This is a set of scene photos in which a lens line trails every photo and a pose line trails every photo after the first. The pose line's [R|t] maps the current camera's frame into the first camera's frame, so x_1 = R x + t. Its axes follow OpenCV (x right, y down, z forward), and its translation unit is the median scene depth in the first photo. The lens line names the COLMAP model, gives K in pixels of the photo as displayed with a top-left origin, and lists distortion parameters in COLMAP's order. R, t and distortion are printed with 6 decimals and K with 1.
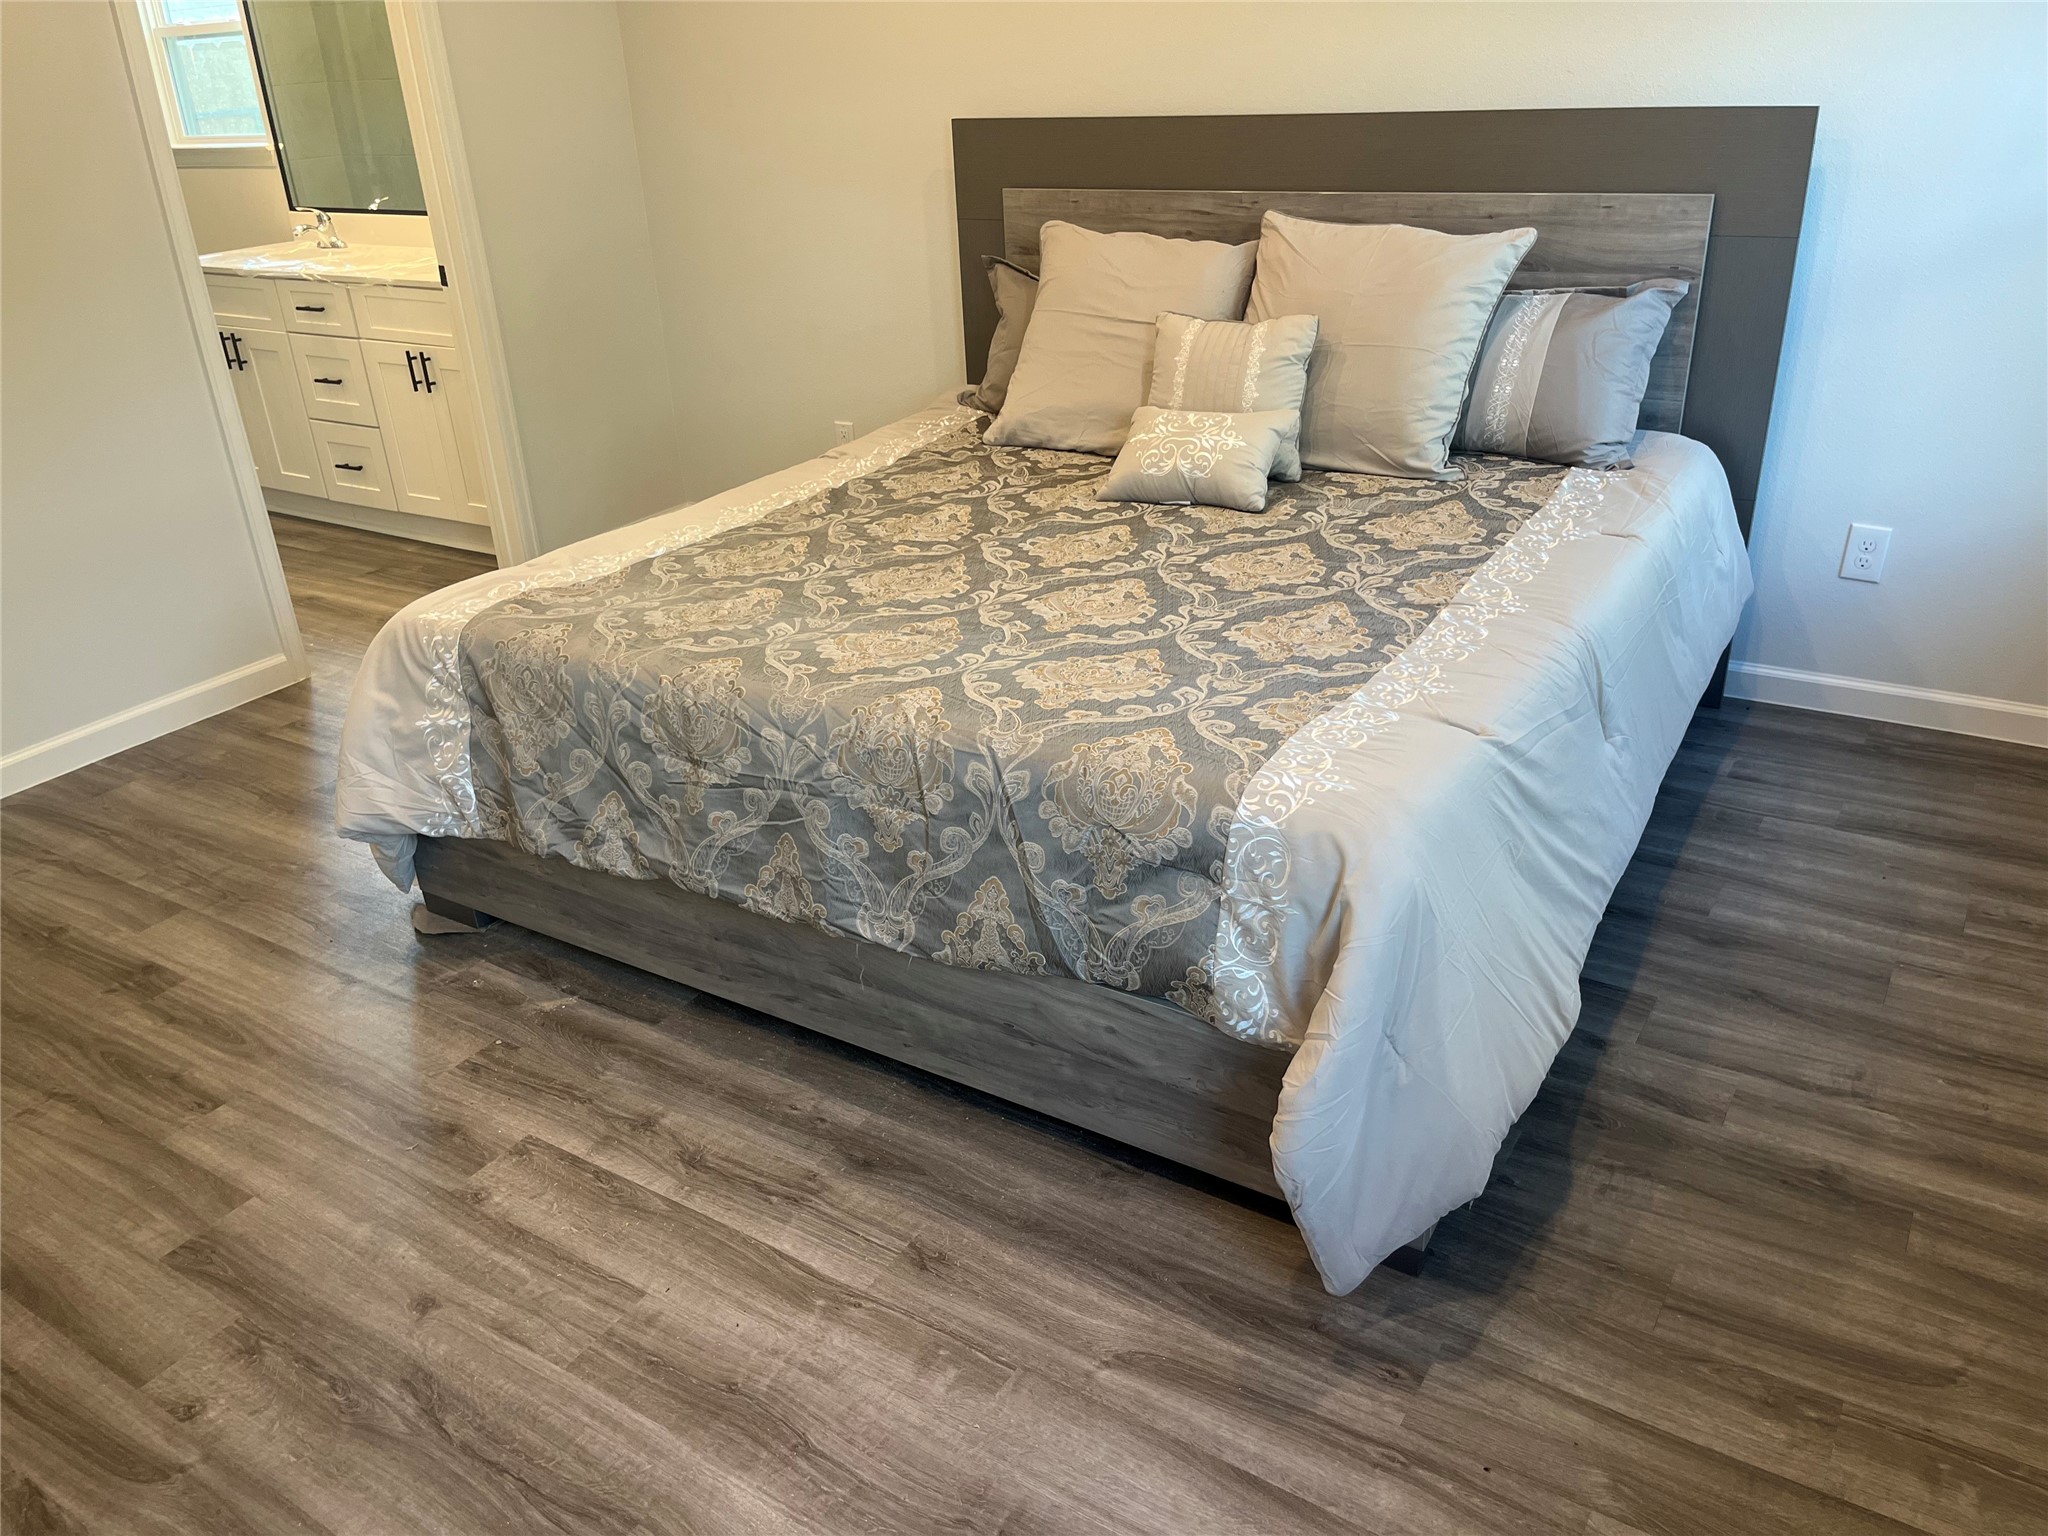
lens RADIAL K [[1572.4, 0, 1024.0], [0, 1572.4, 768.0], [0, 0, 1]] dist [0.076285, -0.104339]
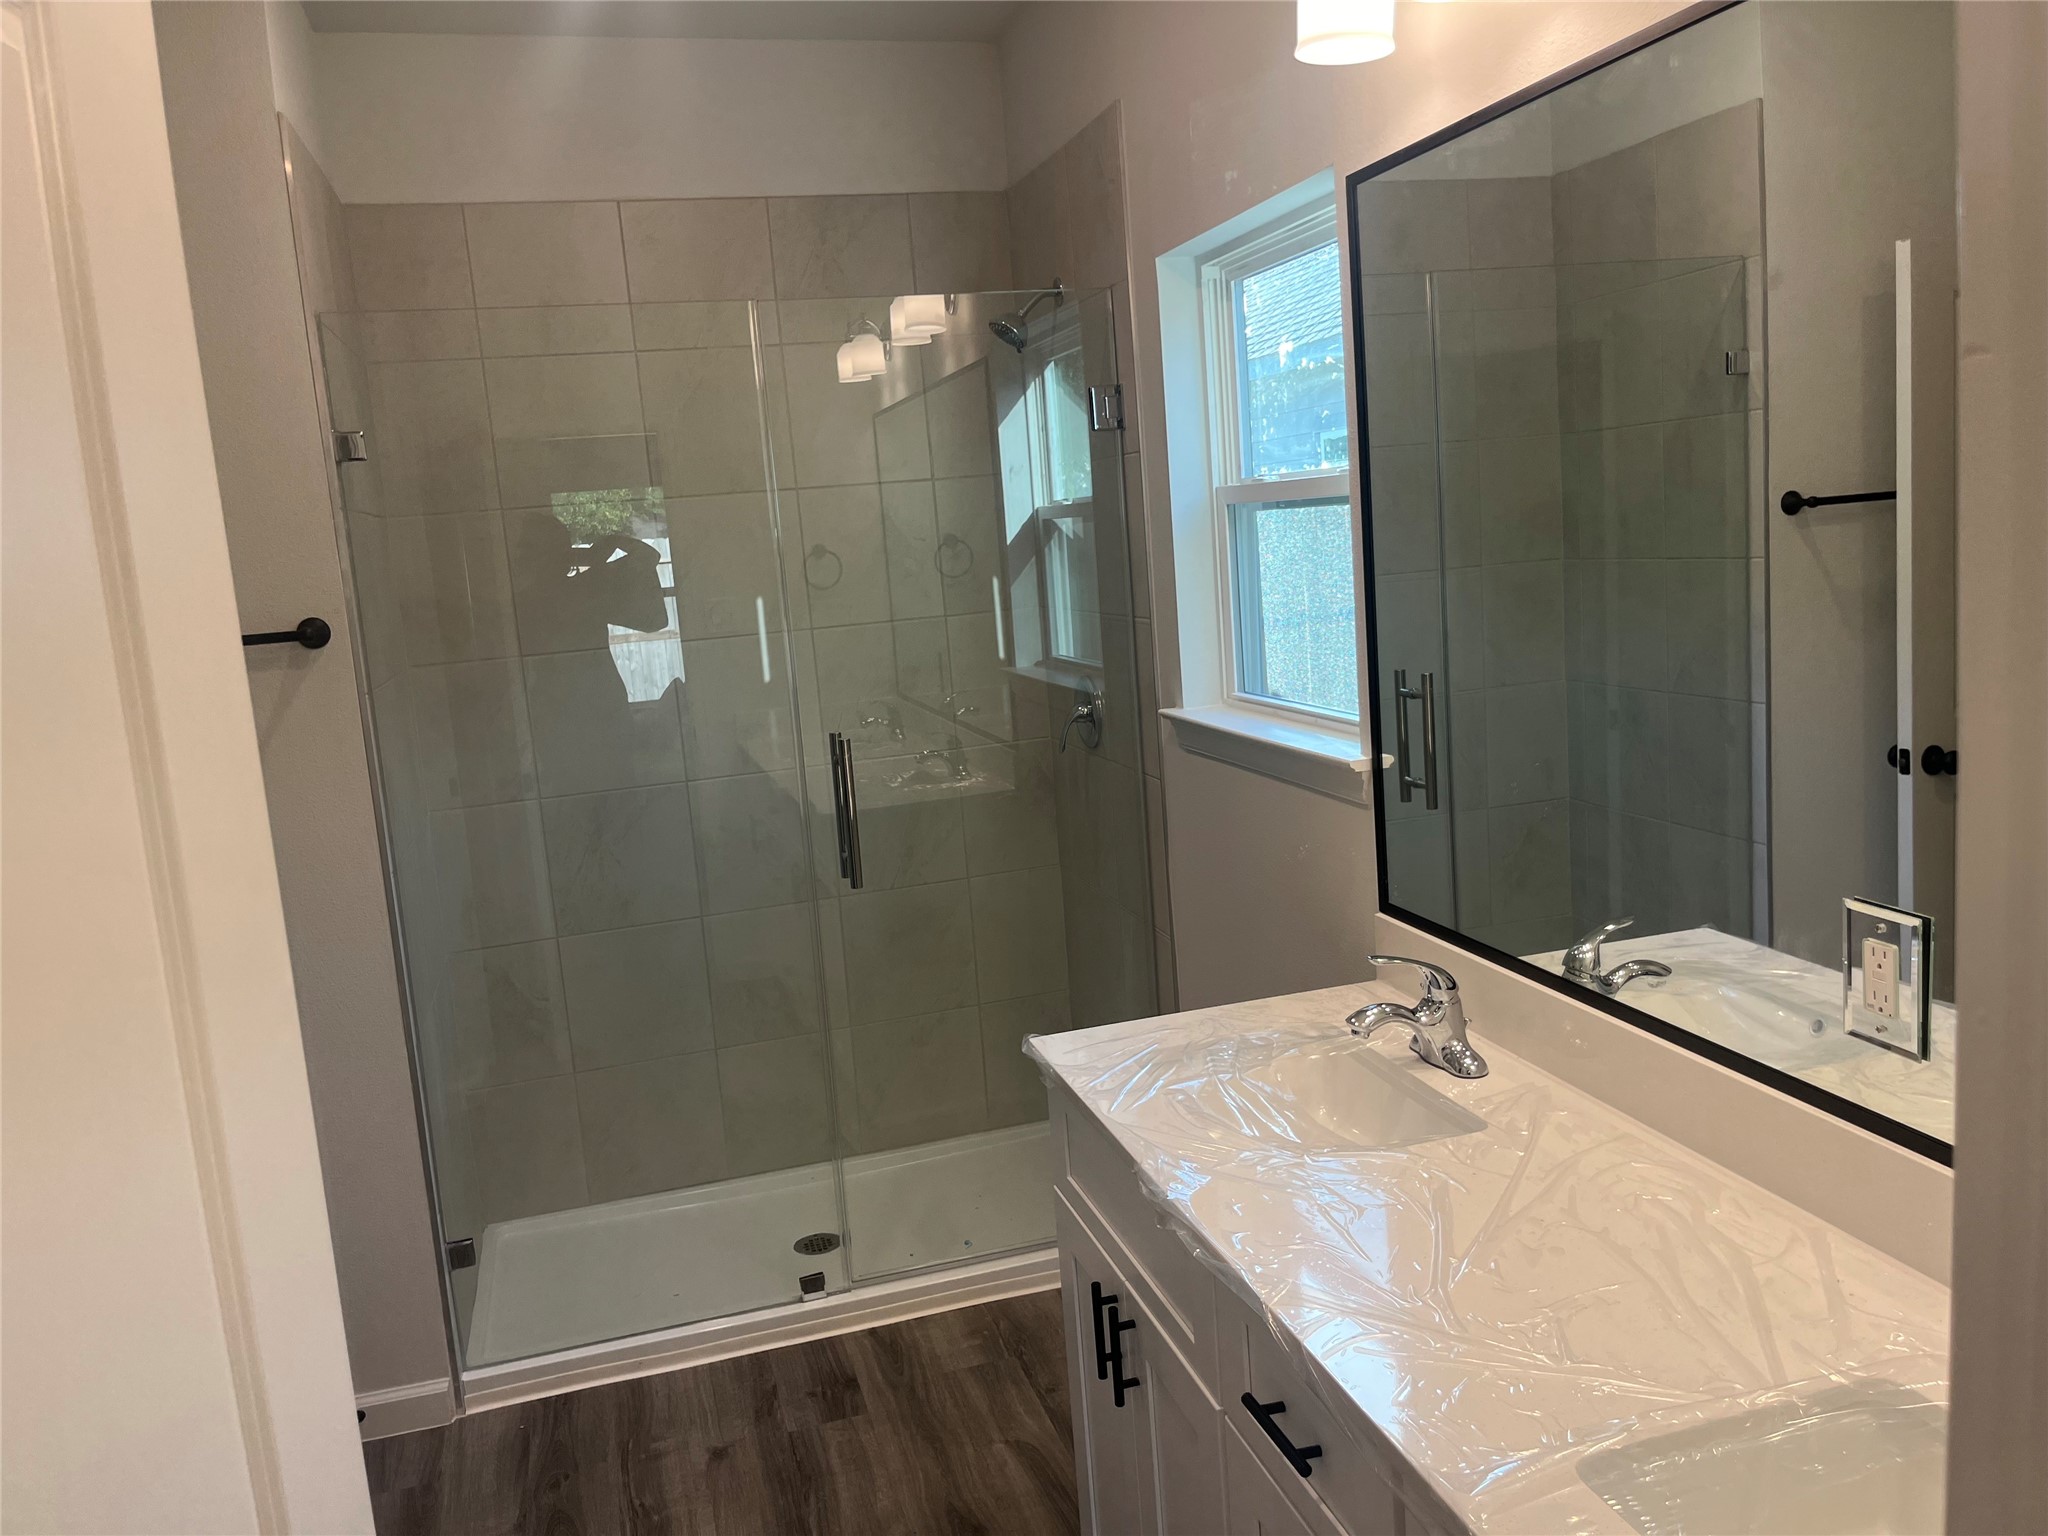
lens RADIAL K [[1572.4, 0, 1024.0], [0, 1572.4, 768.0], [0, 0, 1]] dist [0.076285, -0.104339]
pose [[0.749180, 0.084226, -0.656990, -0.359910], [-0.241097, 0.958517, -0.152046, -0.401632], [0.616929, 0.272308, 0.738408, 0.855403]]
